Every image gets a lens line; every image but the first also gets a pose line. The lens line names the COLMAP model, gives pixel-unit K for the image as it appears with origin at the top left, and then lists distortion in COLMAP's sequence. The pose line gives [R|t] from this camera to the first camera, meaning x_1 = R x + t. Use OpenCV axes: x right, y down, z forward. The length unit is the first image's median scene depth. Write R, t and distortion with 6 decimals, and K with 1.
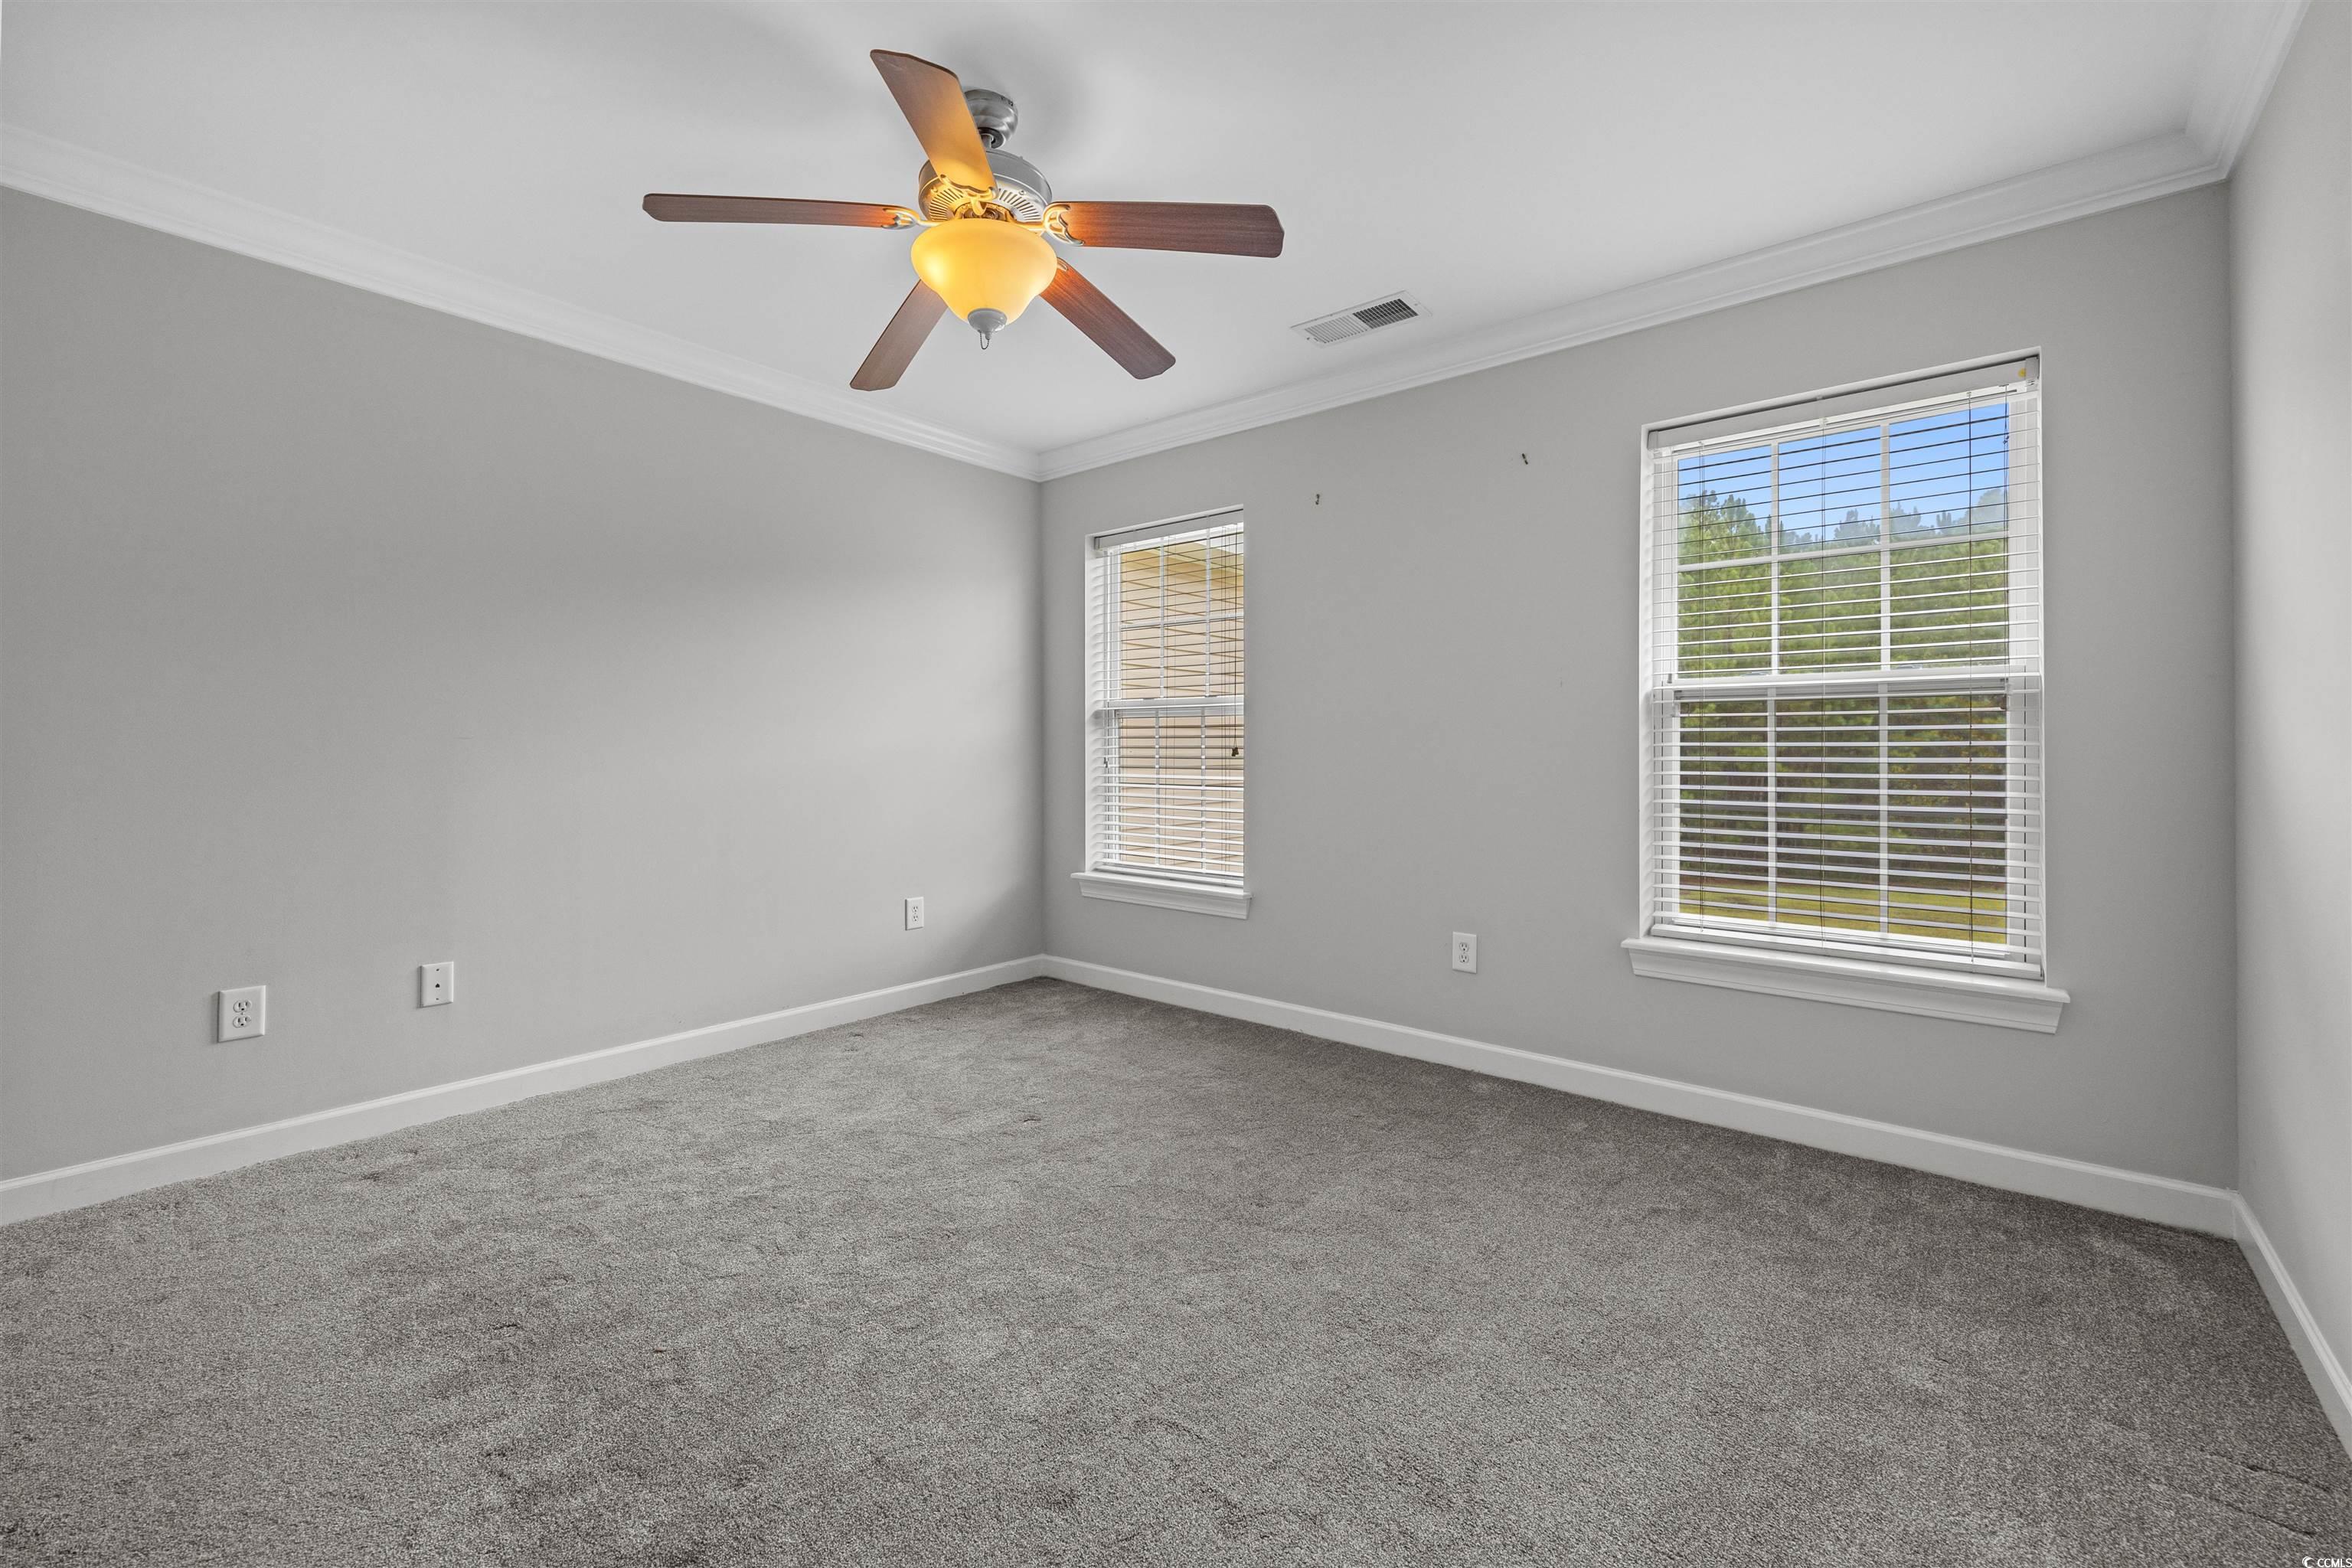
lens RADIAL K [[948.2, 0, 1164.8], [0, 948.2, 747.5], [0, 0, 1]] dist [-0.003232, 0.000053]
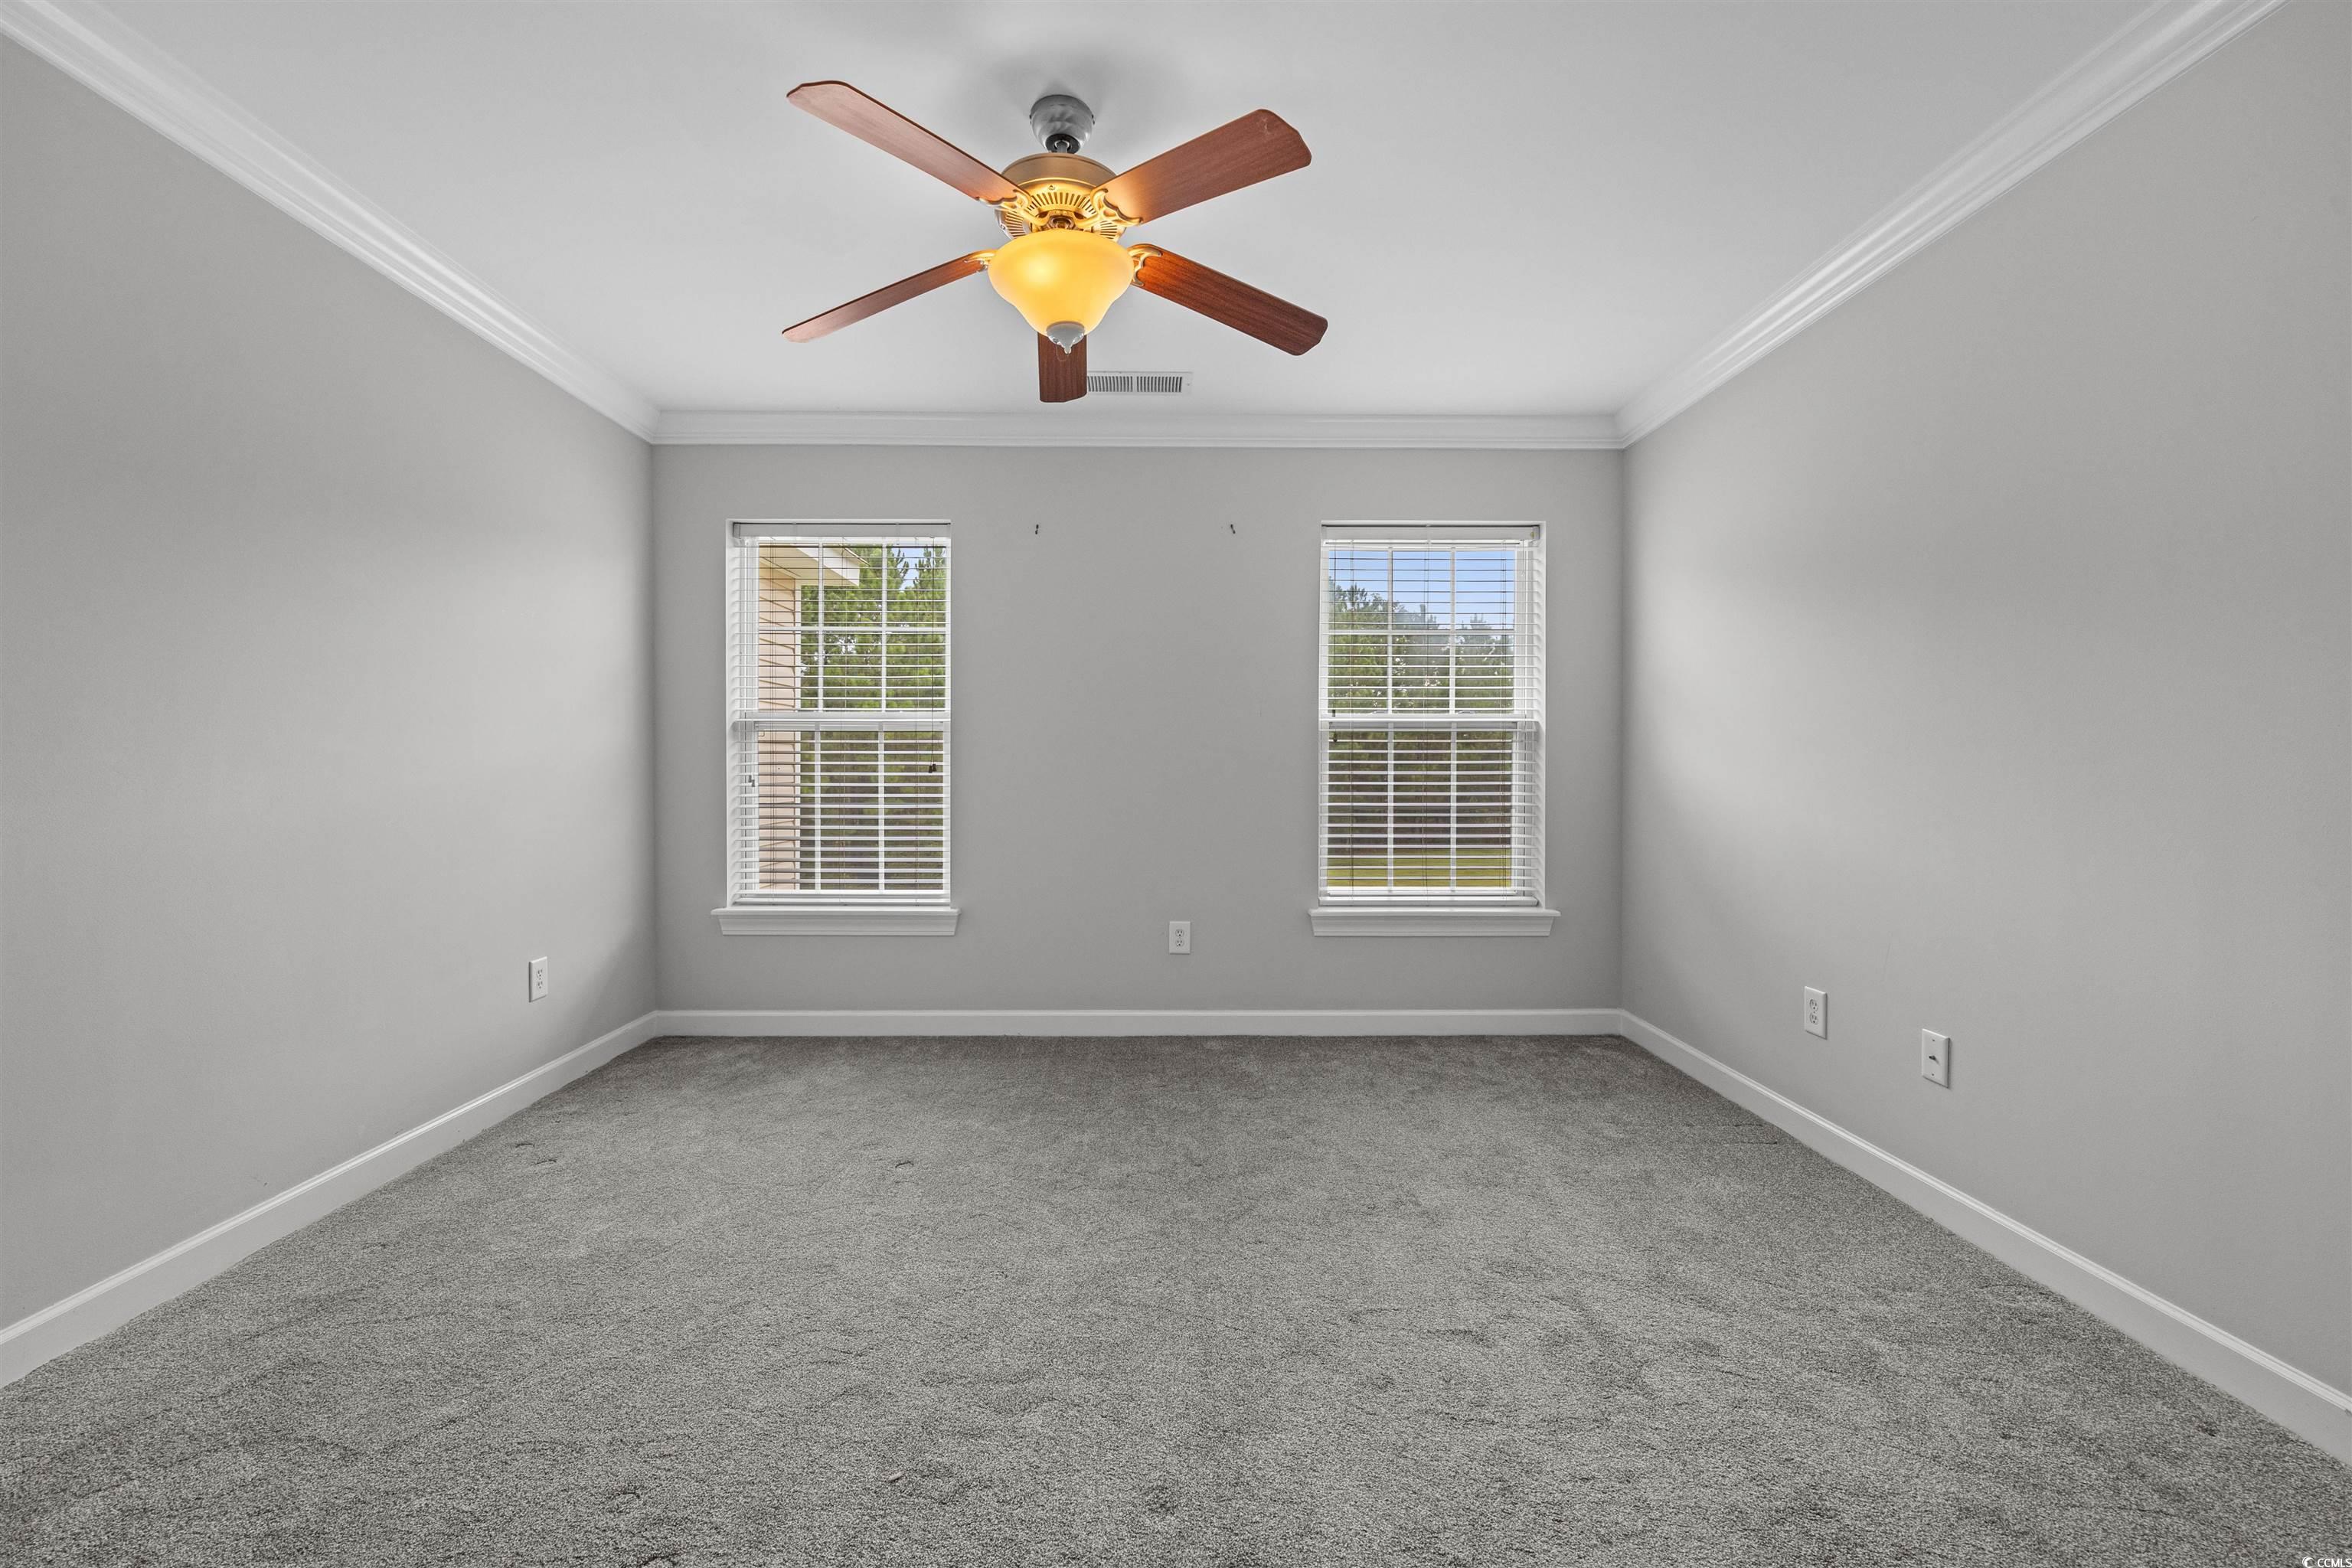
lens RADIAL K [[948.2, 0, 1164.1], [0, 948.2, 776.1], [0, 0, 1]] dist [-0.003232, 0.000053]
pose [[0.767303, -0.007017, 0.641246, -0.516838], [-0.001058, 0.999925, 0.012208, 0.000048], [-0.641284, -0.010046, 0.767238, 0.120062]]
